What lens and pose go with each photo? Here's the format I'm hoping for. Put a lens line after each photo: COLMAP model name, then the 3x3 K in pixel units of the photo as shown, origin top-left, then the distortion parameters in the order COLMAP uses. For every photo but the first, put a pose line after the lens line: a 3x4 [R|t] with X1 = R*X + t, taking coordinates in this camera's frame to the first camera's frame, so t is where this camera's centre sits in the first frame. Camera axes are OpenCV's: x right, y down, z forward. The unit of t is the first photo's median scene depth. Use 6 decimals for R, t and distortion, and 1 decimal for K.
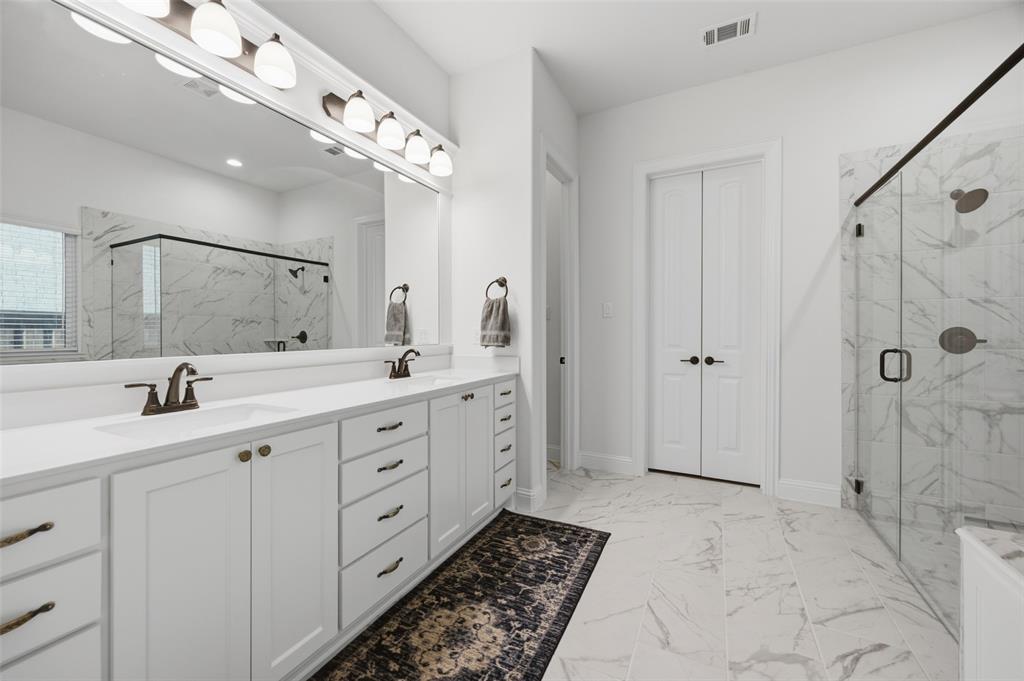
lens RADIAL K [[427.1, 0, 503.3], [0, 427.1, 329.8], [0, 0, 1]] dist [-0.005019, 0.000082]
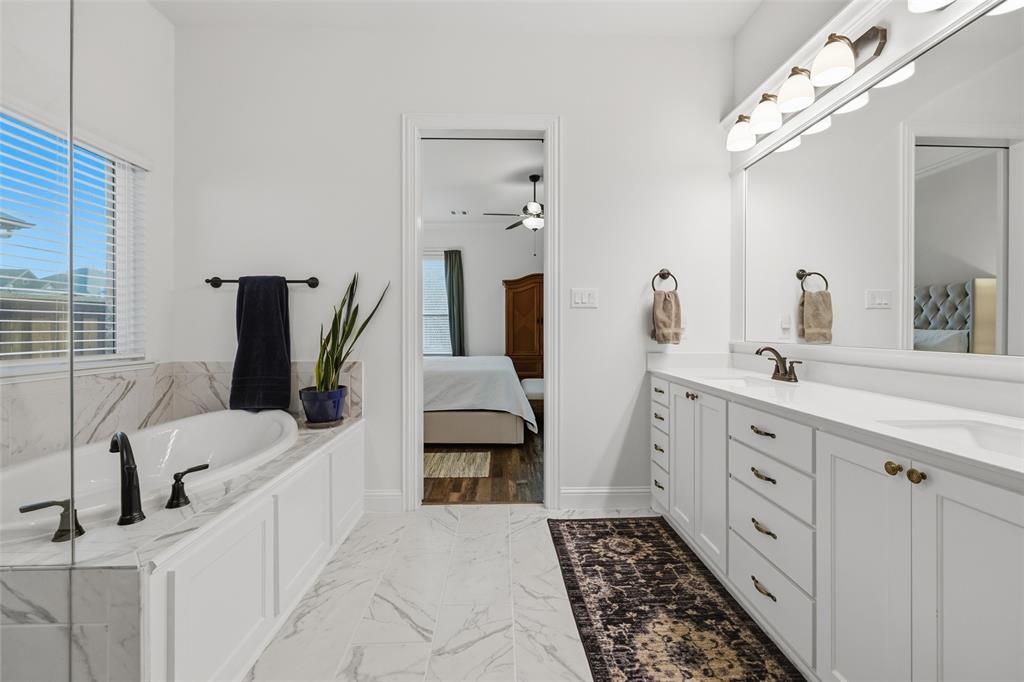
lens RADIAL K [[427.1, 0, 503.3], [0, 427.1, 330.3], [0, 0, 1]] dist [-0.005019, 0.000082]
pose [[-0.889823, 0.004939, -0.456279, 0.395777], [0.003265, 0.999985, 0.004456, 0.004319], [0.456294, 0.002475, -0.889826, 0.970254]]
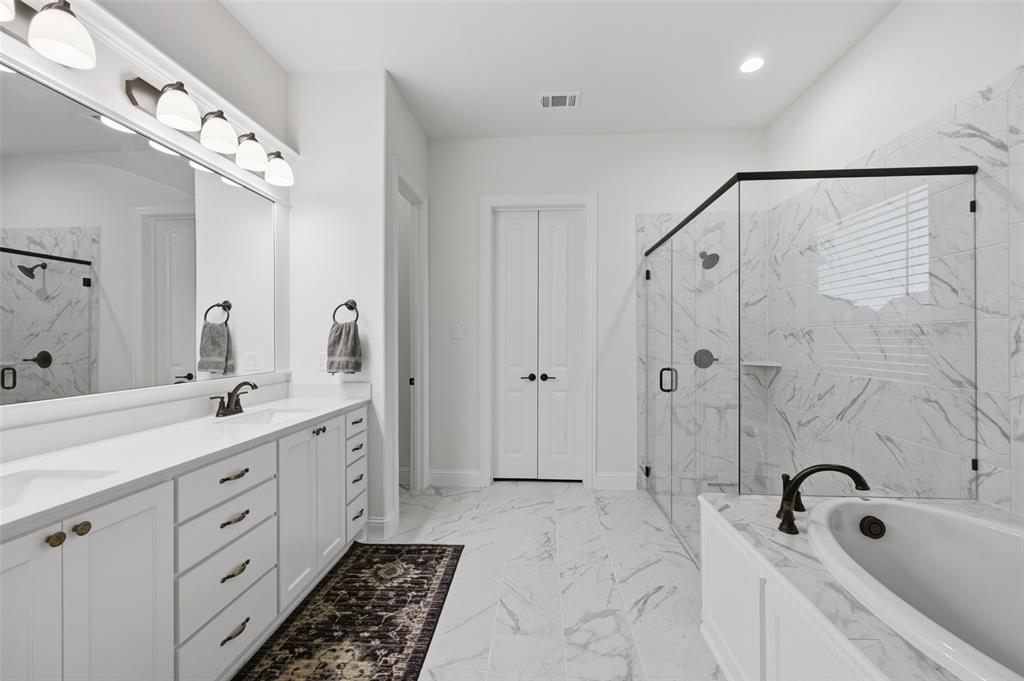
lens RADIAL K [[429.9, 0, 537.4], [0, 429.9, 337.9], [0, 0, 1]] dist [-0.002448, -0.000214]
pose [[0.903598, 0.005022, 0.428351, -0.048992], [-0.001292, 0.999959, -0.008998, -0.037461], [-0.428379, 0.007577, 0.903567, -0.065745]]
